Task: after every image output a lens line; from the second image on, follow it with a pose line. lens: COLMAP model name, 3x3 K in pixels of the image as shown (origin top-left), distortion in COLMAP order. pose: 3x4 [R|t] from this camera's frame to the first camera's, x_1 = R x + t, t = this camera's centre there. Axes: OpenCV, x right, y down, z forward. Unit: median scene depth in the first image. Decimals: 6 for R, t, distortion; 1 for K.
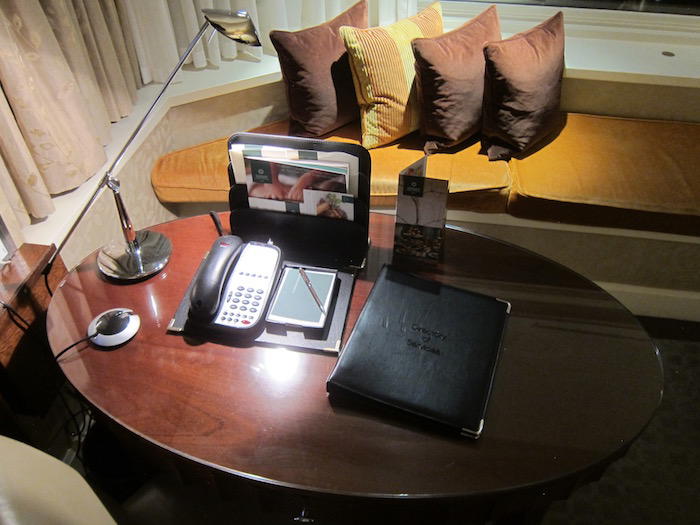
lens RADIAL K [[579.7, 0, 350.0], [0, 579.7, 262.5], [0, 0, 1]] dist [-0.038388, -0.001376]
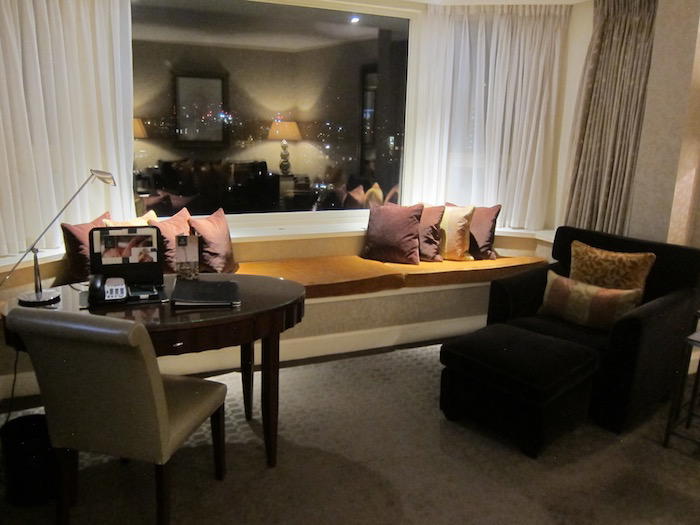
lens RADIAL K [[579.7, 0, 350.0], [0, 579.7, 262.5], [0, 0, 1]] dist [-0.038388, -0.001376]
pose [[0.834371, -0.106241, 0.540868, -0.547019], [0.350196, 0.859934, -0.371317, 0.961947], [-0.425662, 0.499226, 0.754709, -0.893846]]
